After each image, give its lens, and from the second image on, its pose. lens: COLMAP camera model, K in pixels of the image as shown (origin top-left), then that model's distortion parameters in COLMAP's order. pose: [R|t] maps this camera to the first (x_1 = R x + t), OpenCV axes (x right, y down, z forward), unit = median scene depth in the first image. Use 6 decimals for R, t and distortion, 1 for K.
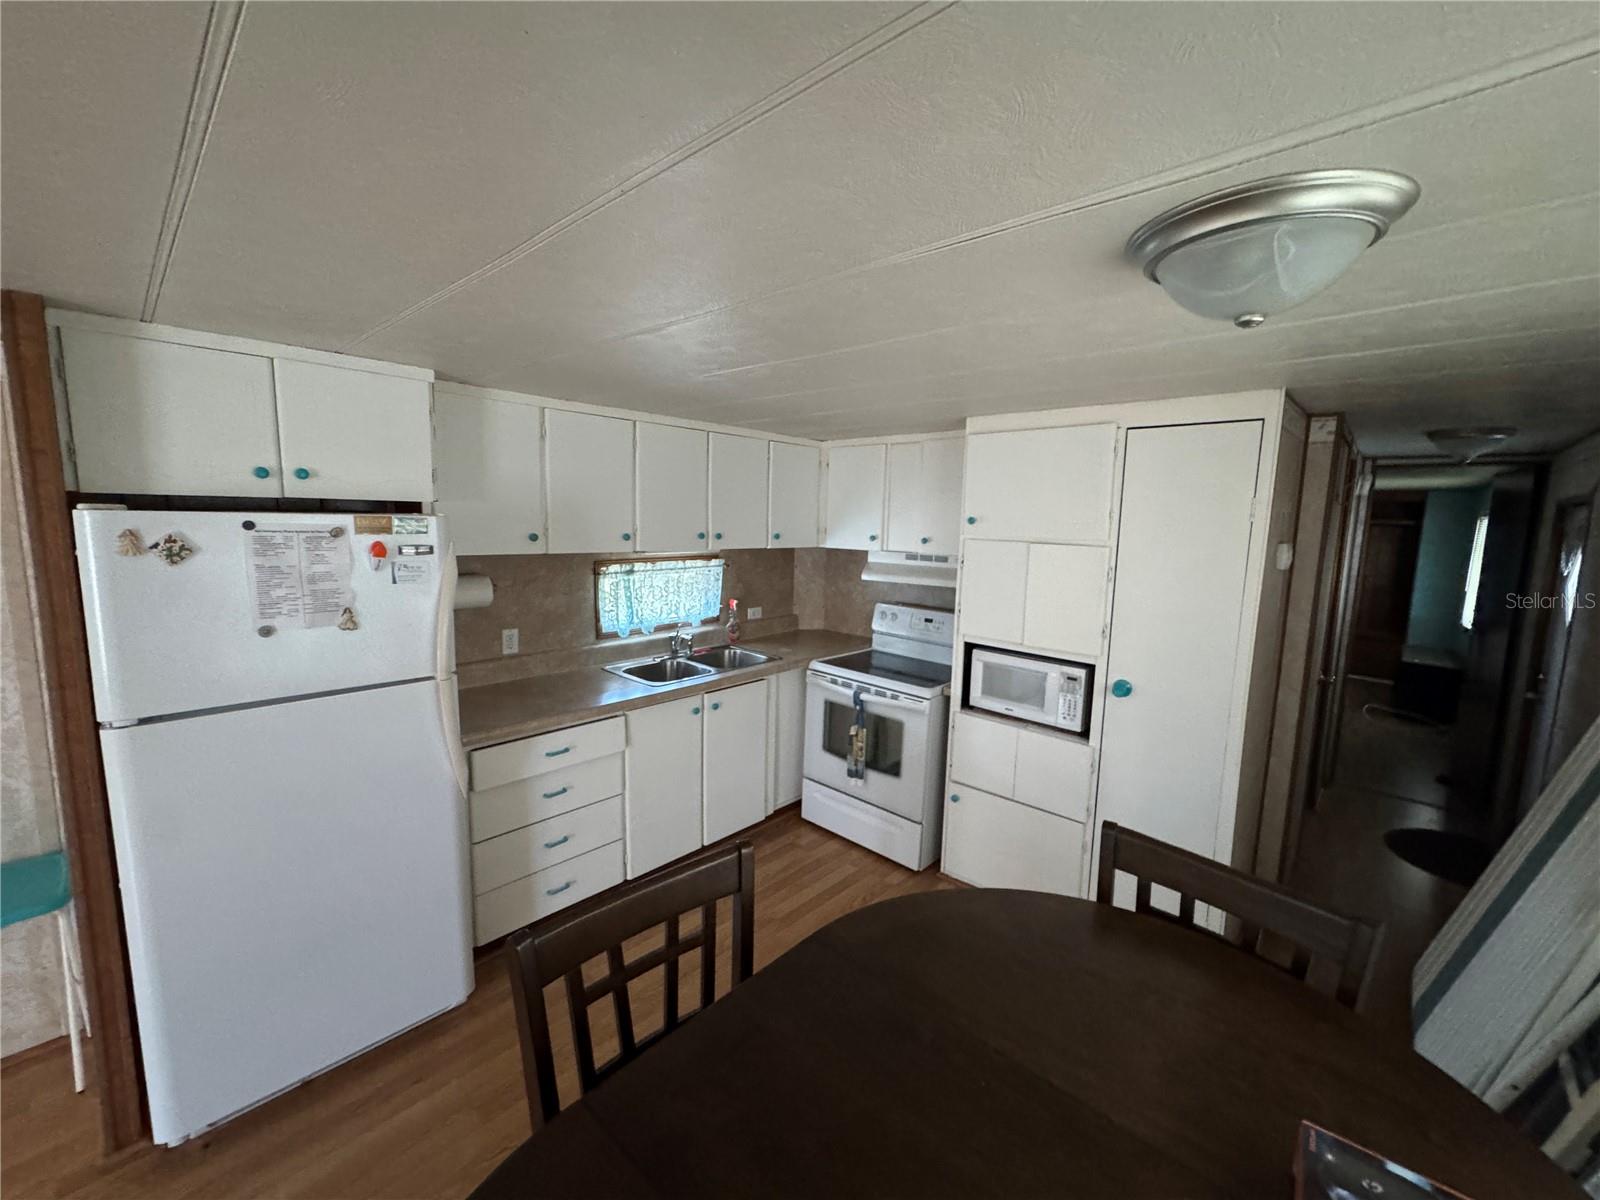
lens RADIAL K [[637.8, 0, 799.7], [0, 637.8, 597.8], [0, 0, 1]] dist [-0.001856, 0.000159]
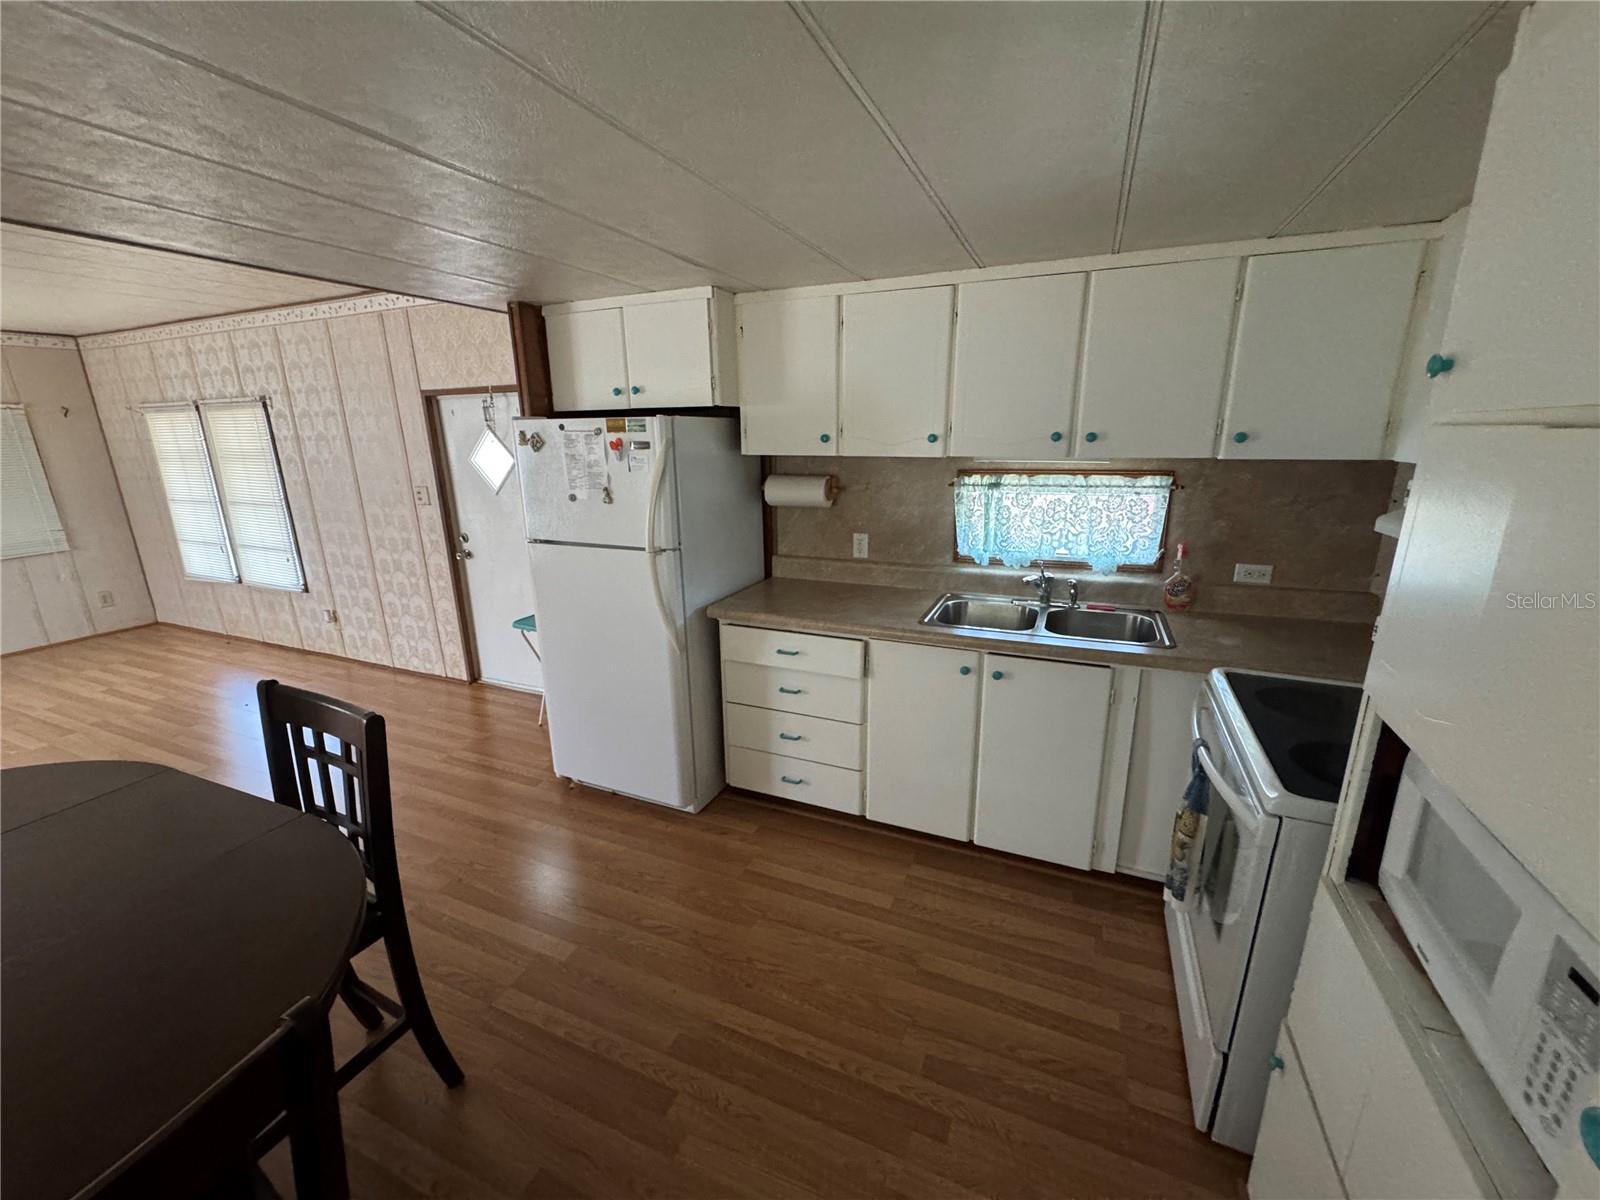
lens RADIAL K [[641.2, 0, 800.0], [0, 641.2, 600.0], [0, 0, 1]] dist [-0.001384, 0.000188]
pose [[0.331662, 0.213332, -0.918961, 0.413900], [-0.100322, 0.976549, 0.190494, -0.028278], [0.938049, 0.029013, 0.345286, 0.492848]]
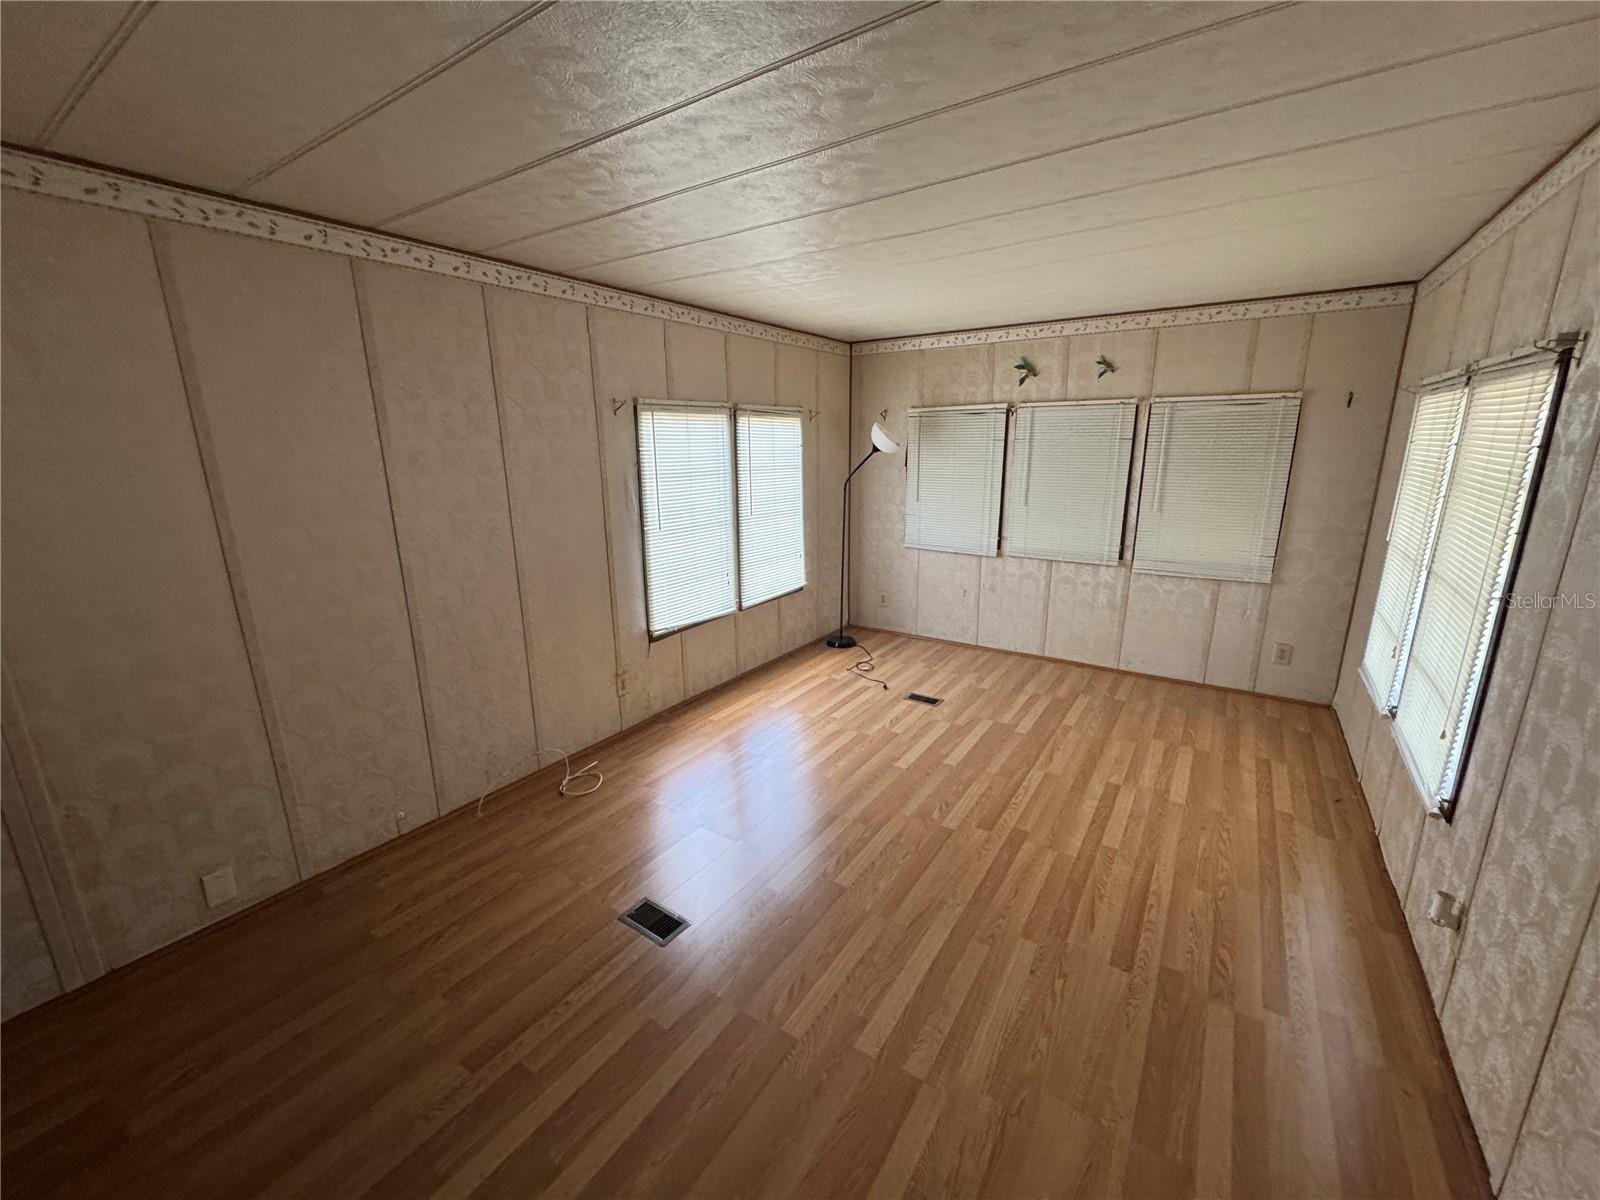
lens RADIAL K [[641.2, 0, 800.0], [0, 641.2, 600.0], [0, 0, 1]] dist [-0.001384, 0.000188]
pose [[-0.987610, 0.023000, -0.155235, -0.618867], [-0.035285, 0.931326, 0.362472, -0.043782], [0.152911, 0.363459, -0.918975, 0.325710]]
